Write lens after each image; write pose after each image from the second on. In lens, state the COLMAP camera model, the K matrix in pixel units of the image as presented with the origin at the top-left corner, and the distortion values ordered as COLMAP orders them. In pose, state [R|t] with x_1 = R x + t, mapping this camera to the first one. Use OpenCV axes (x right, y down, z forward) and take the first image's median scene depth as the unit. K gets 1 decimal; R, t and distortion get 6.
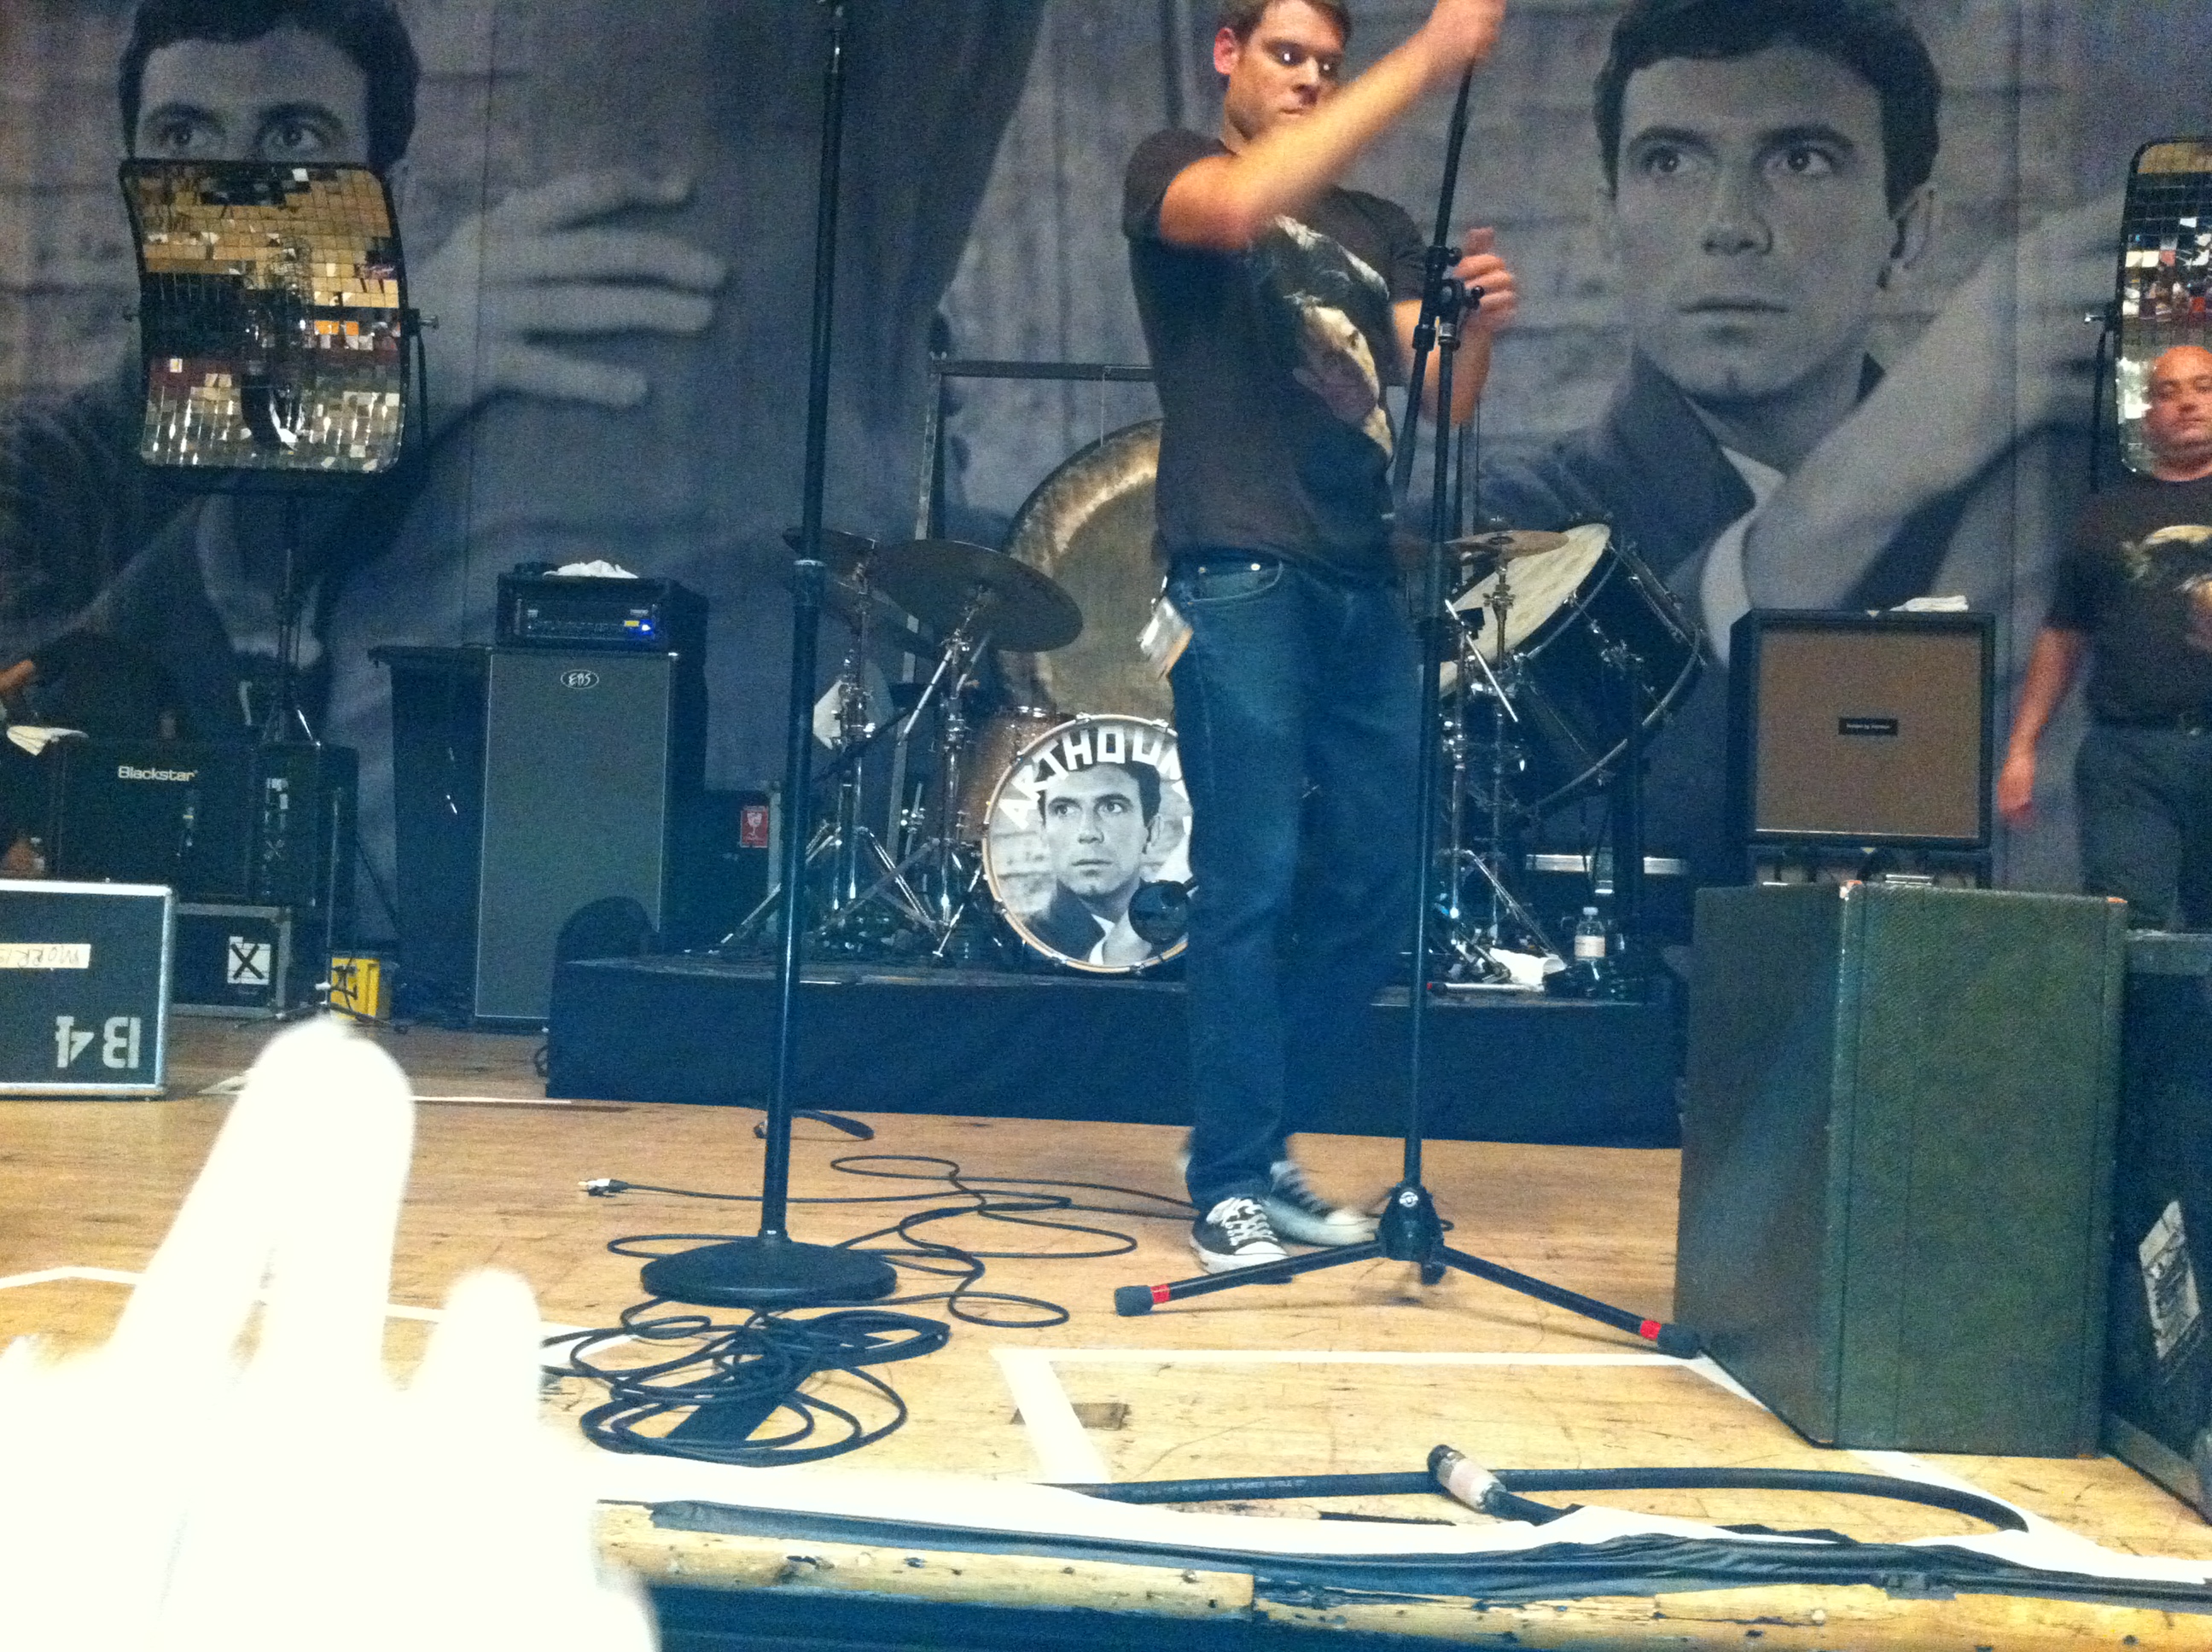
lens RADIAL K [[2112.8, 0, 1134.3], [0, 2112.8, 812.3], [0, 0, 1]] dist [0.027998, 0.000000]
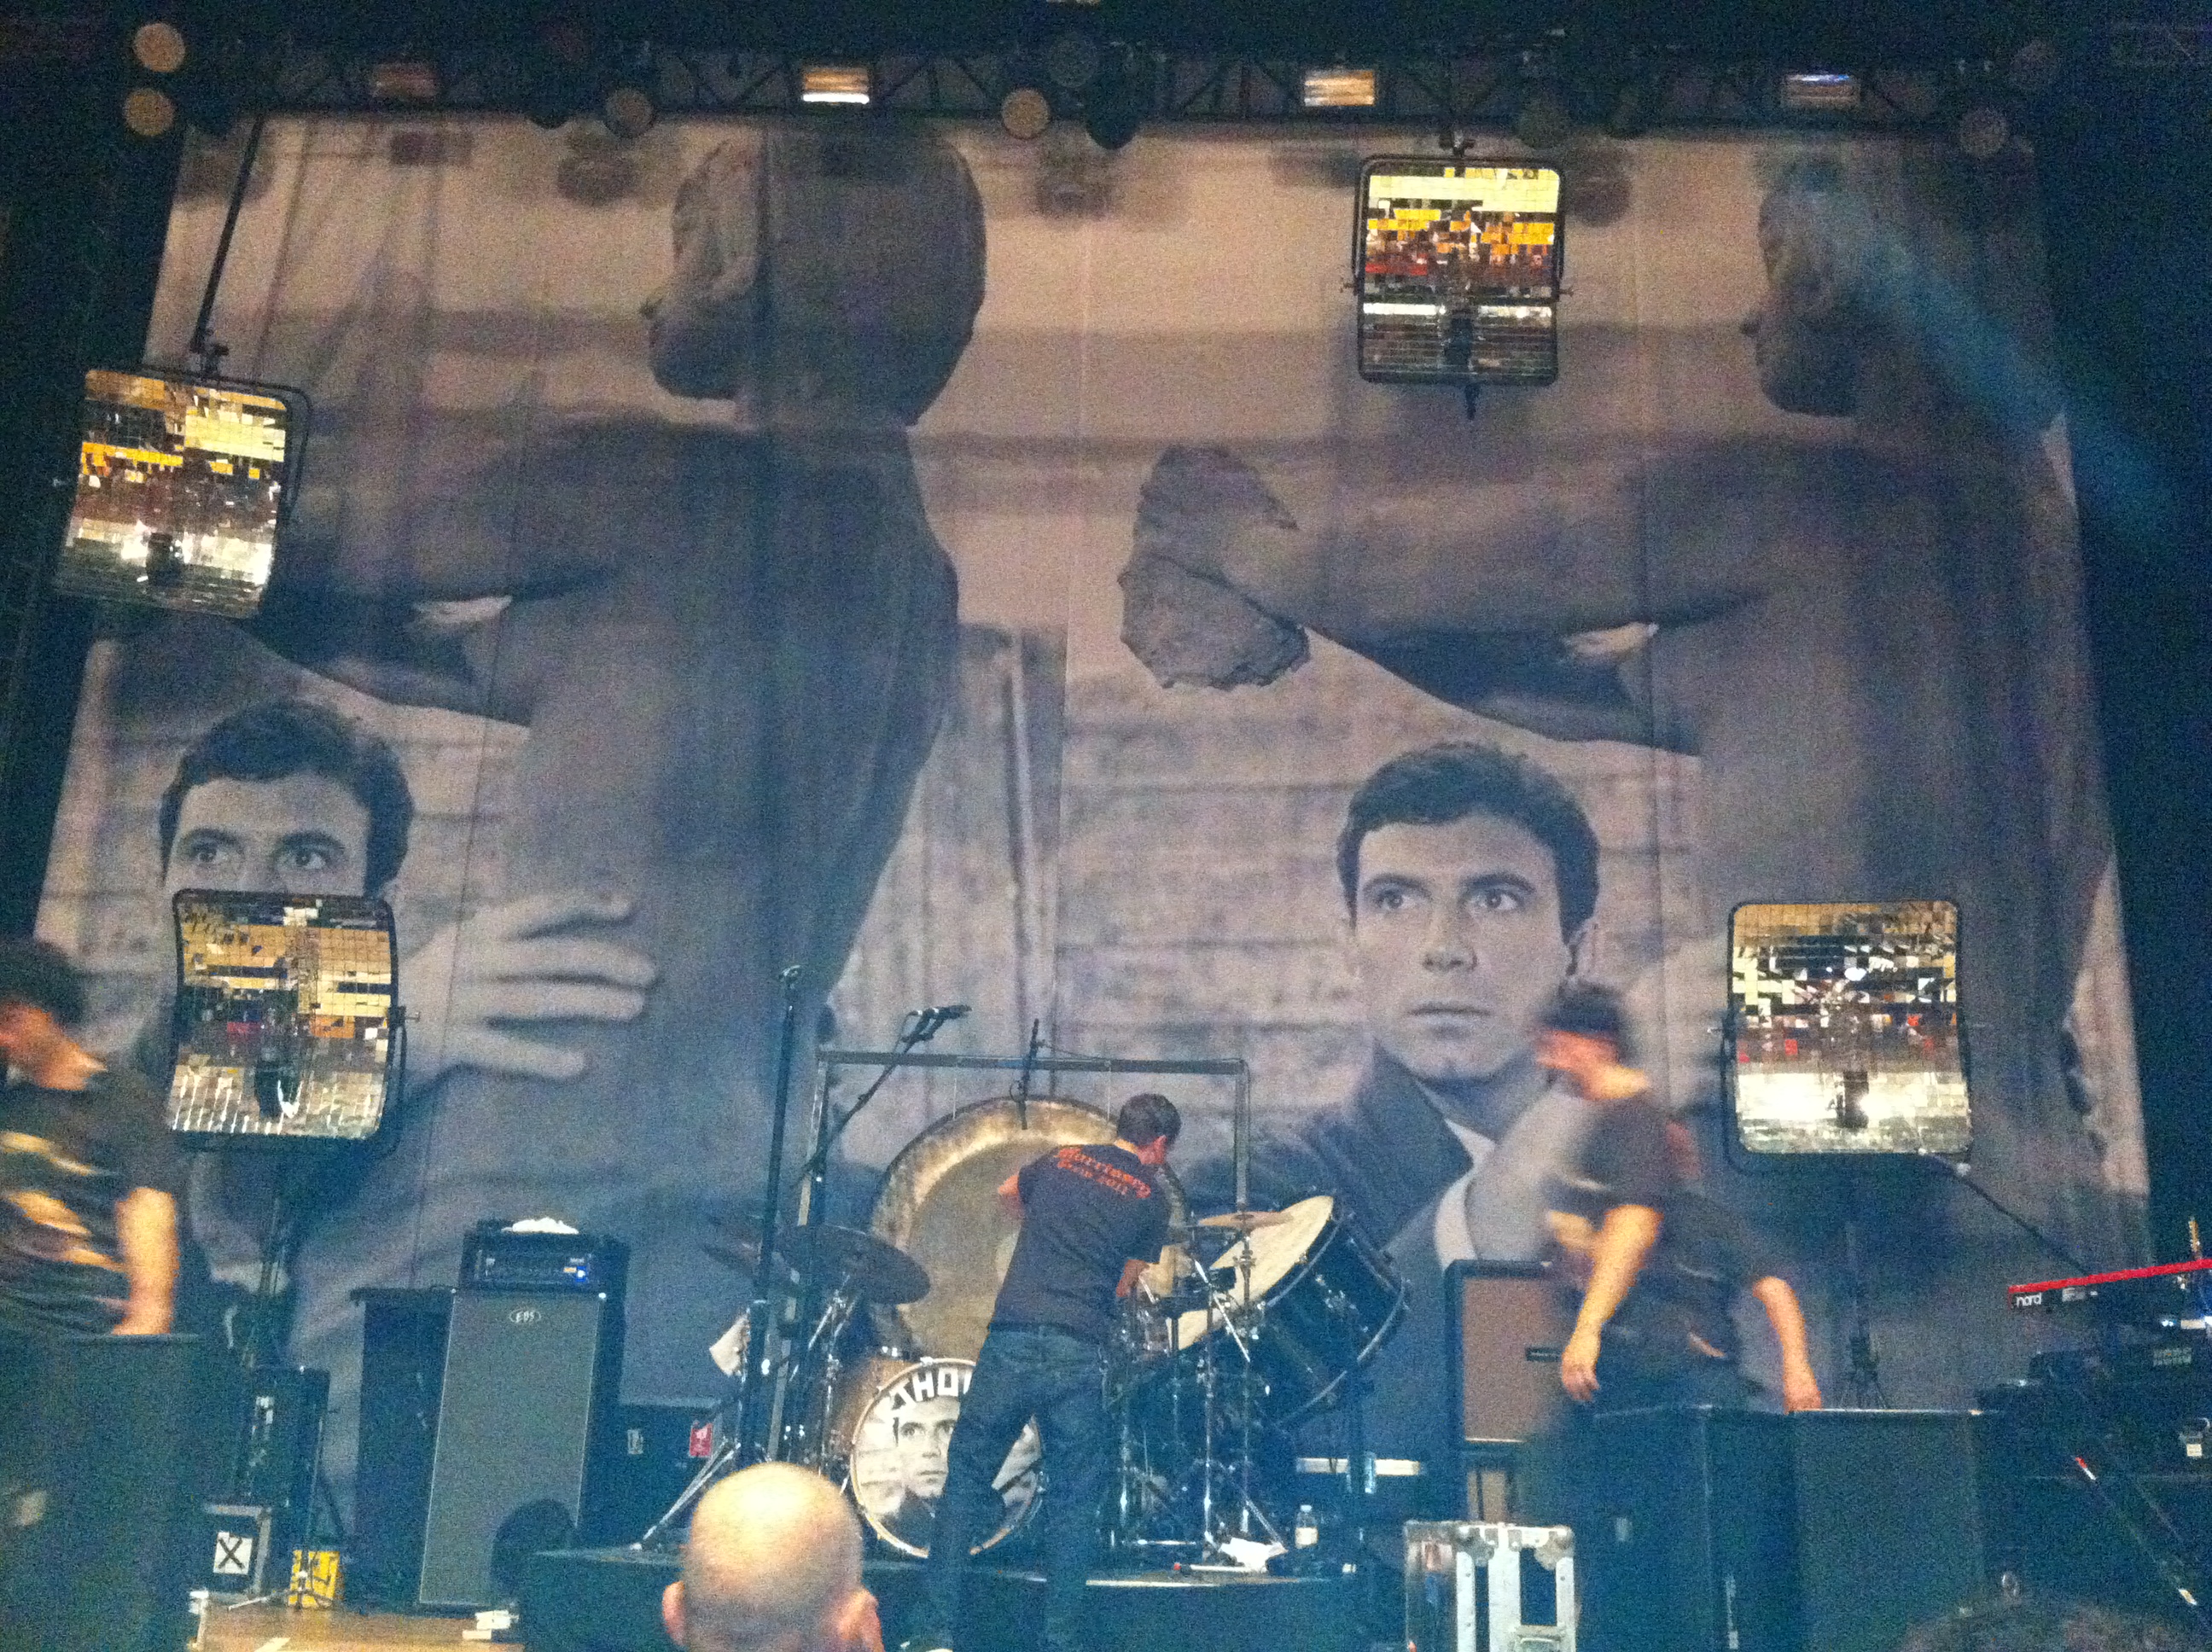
lens RADIAL K [[2112.8, 0, 1116.7], [0, 2112.8, 837.3], [0, 0, 1]] dist [0.027998, 0.000000]
pose [[0.998617, 0.011561, 0.051292, 0.015598], [0.001849, 0.967203, -0.253997, -0.016137], [-0.052546, 0.253740, 0.965844, -0.272895]]
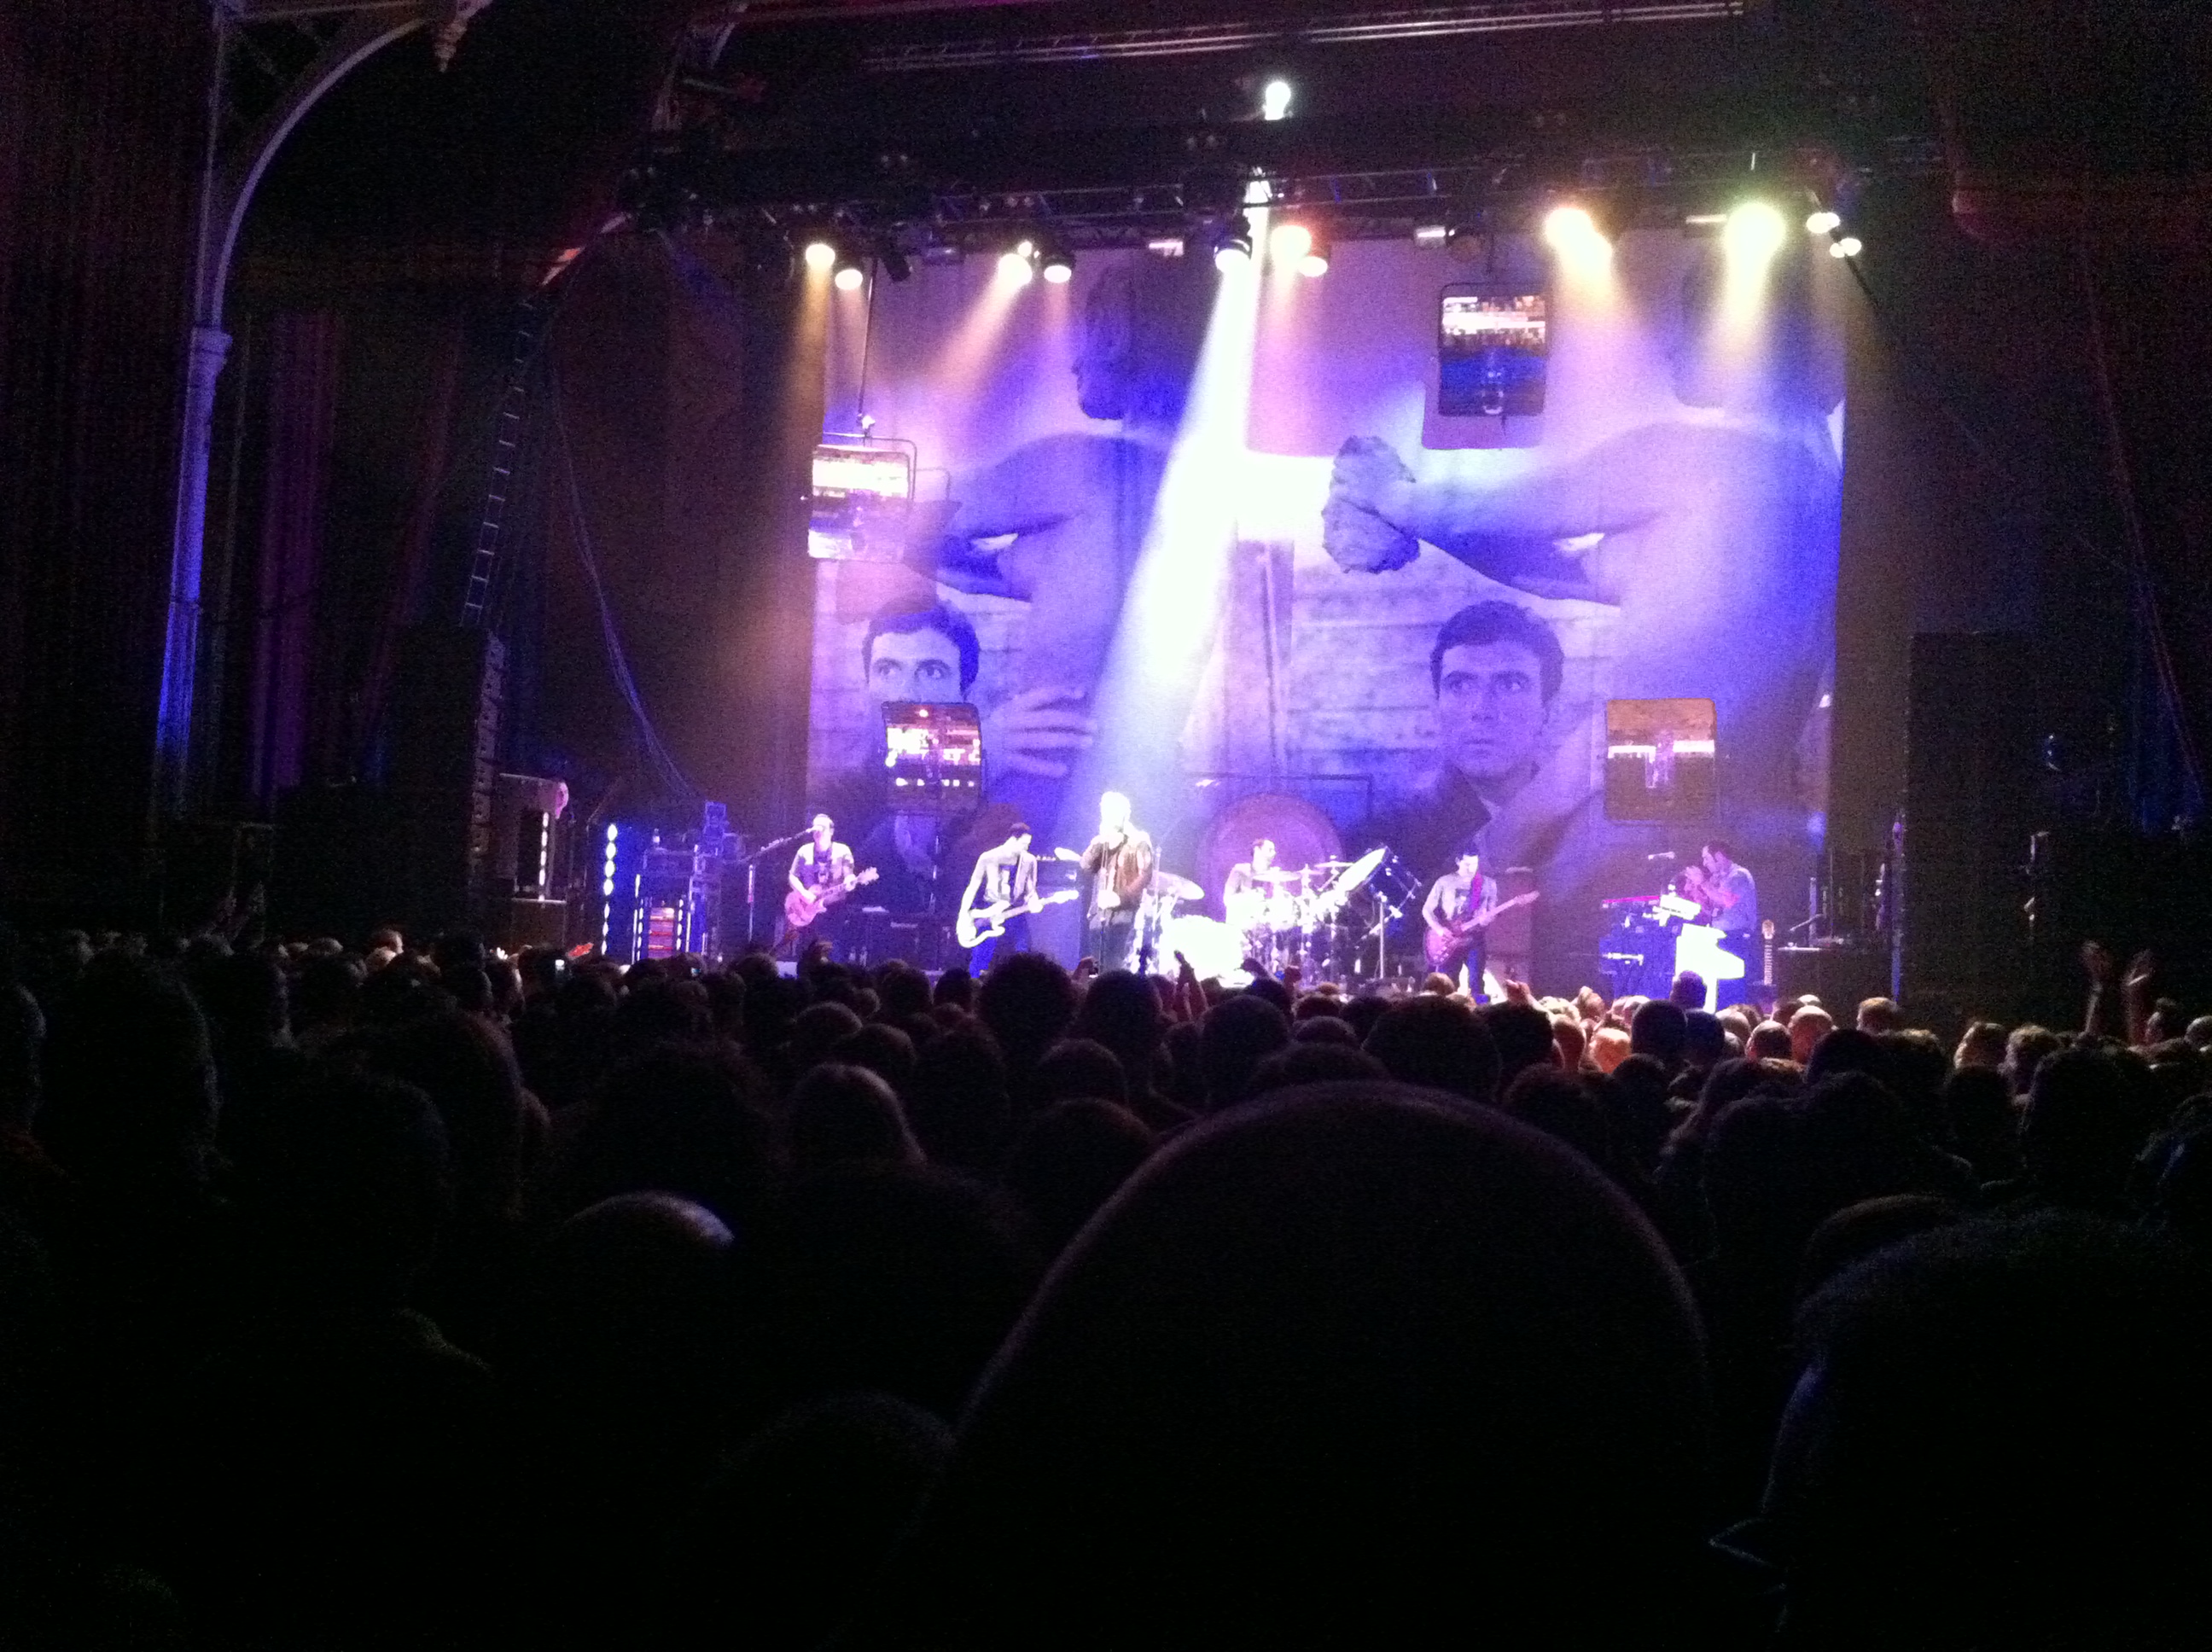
lens RADIAL K [[2112.8, 0, 1115.7], [0, 2112.8, 840.6], [0, 0, 1]] dist [0.027998, 0.000000]
pose [[0.985476, -0.003236, -0.169784, 0.299550], [0.000749, 0.999892, -0.014708, -0.087604], [0.169813, 0.014367, 0.985372, -1.724908]]
